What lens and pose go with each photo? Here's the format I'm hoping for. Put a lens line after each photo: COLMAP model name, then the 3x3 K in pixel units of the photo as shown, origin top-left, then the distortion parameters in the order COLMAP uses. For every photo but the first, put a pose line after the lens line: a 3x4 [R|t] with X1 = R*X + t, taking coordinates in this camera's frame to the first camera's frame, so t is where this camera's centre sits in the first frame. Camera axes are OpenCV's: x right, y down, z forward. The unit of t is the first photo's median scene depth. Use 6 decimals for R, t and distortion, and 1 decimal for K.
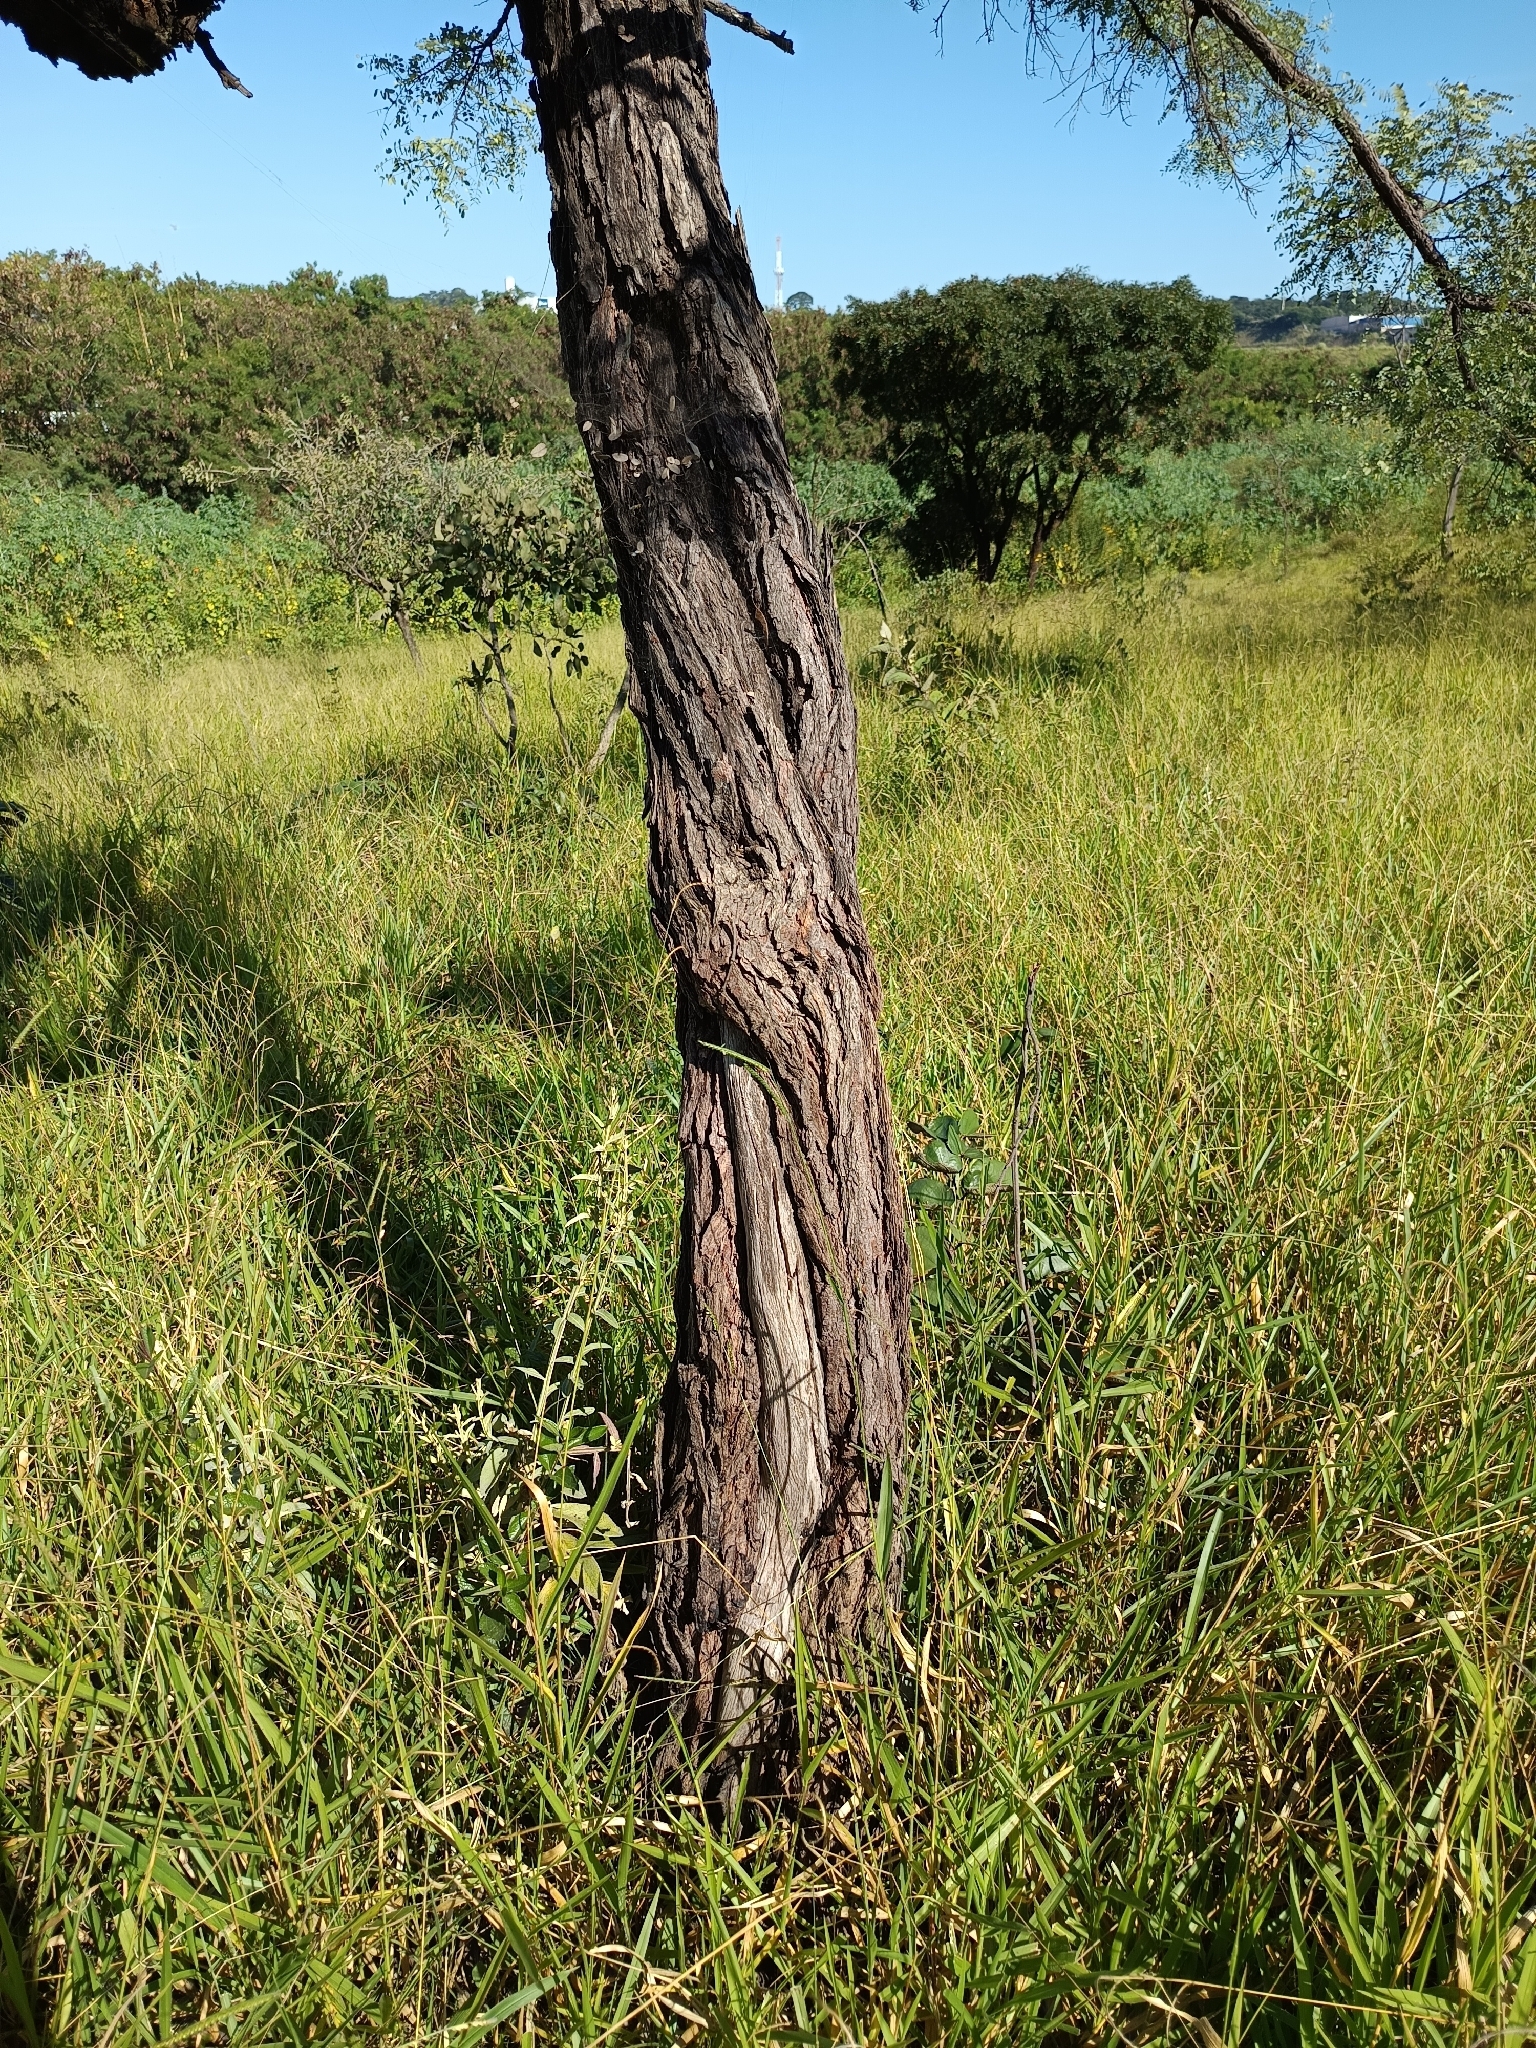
lens RADIAL K [[1406.9, 0, 798.8], [0, 1406.9, 1019.0], [0, 0, 1]] dist [0.106580, -0.140804]
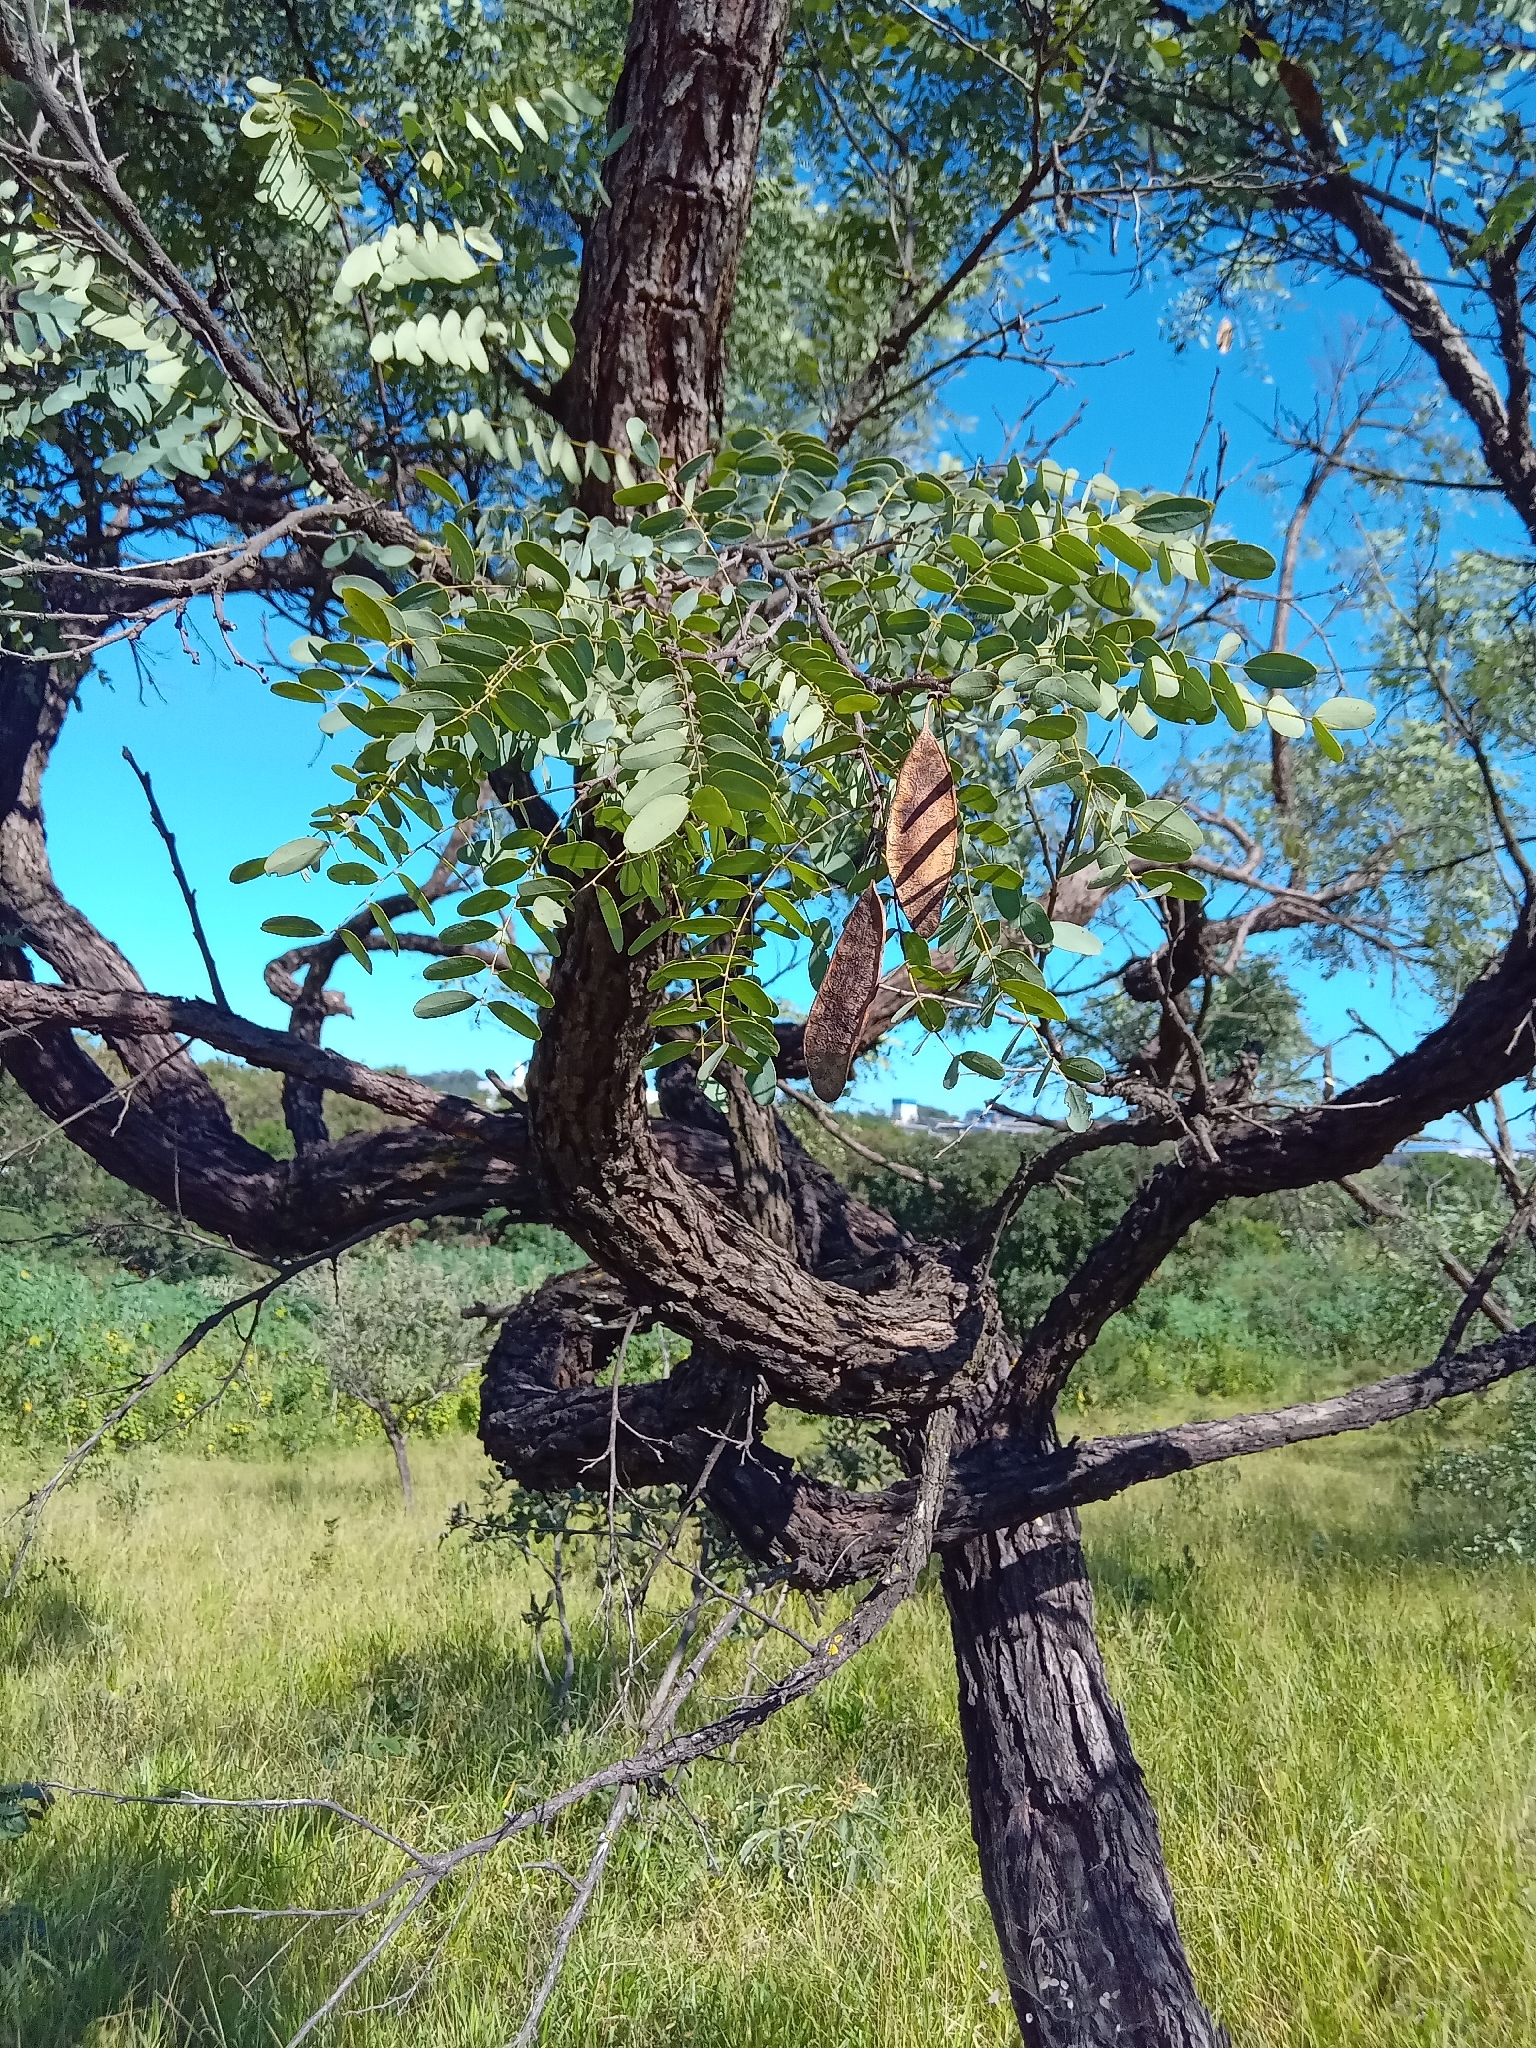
lens RADIAL K [[1548.7, 0, 760.5], [0, 1548.7, 1023.3], [0, 0, 1]] dist [0.098438, -0.133015]
pose [[0.998775, 0.048058, -0.011749, -0.368409], [-0.047917, 0.880576, -0.471476, -0.451746], [-0.012313, 0.471461, 0.881801, -0.424721]]
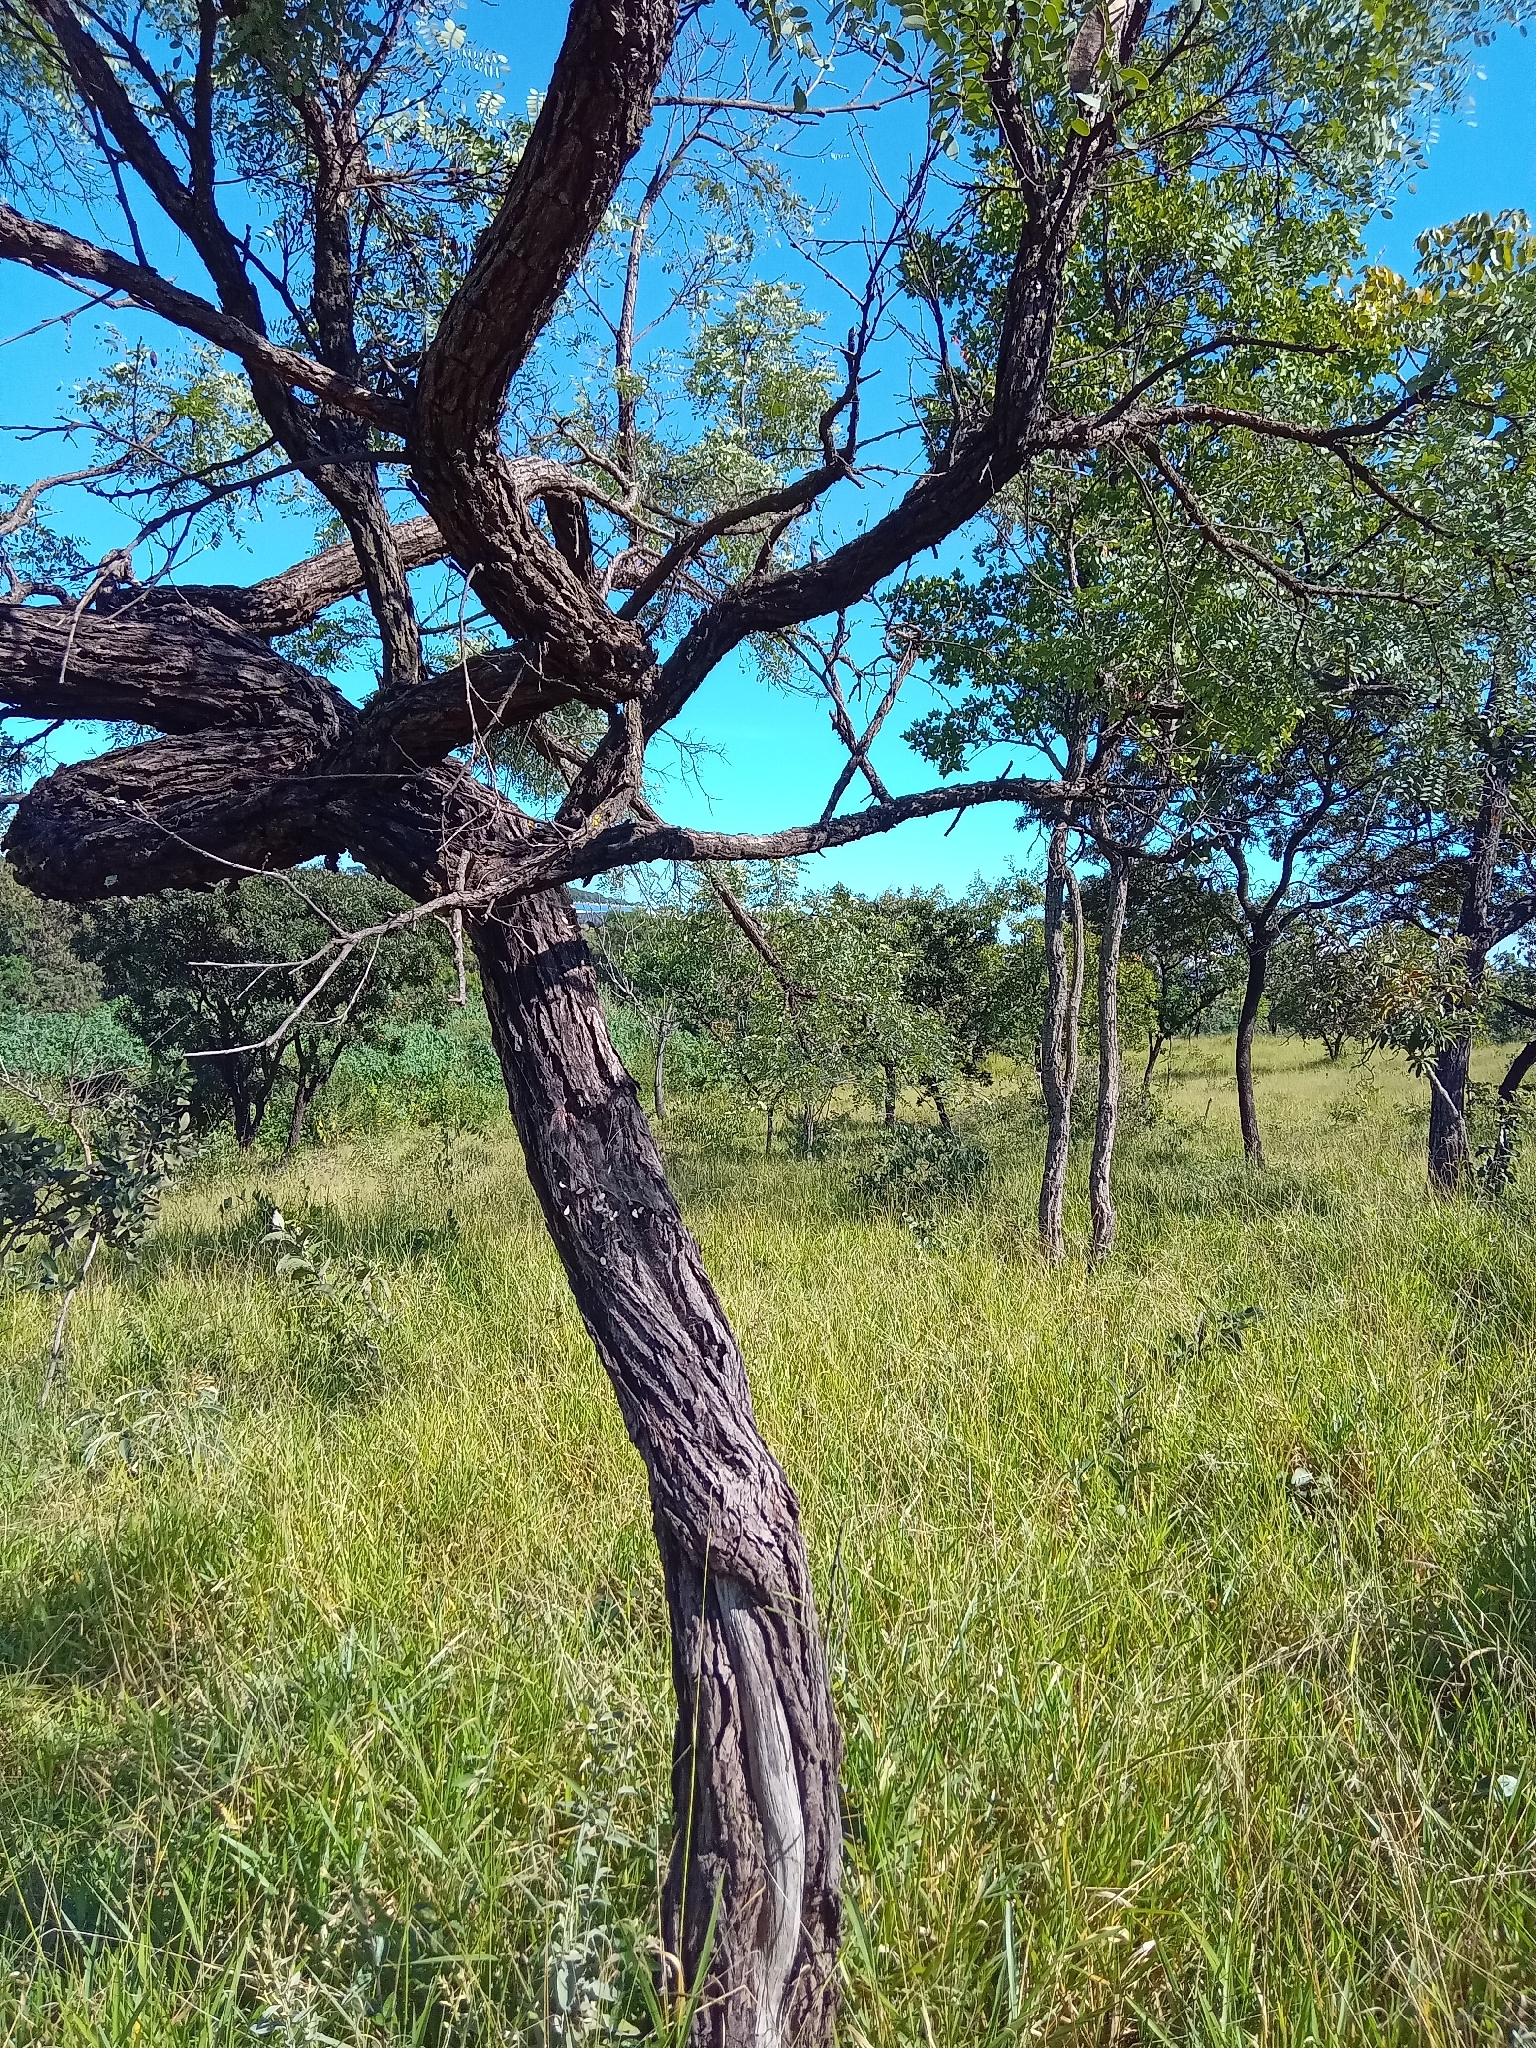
lens RADIAL K [[1548.7, 0, 760.5], [0, 1548.7, 1023.3], [0, 0, 1]] dist [0.098438, -0.133015]
pose [[0.879168, 0.029038, 0.475626, -0.767857], [0.140435, 0.938020, -0.316854, -0.018676], [-0.455348, 0.345363, 0.820599, -0.536777]]
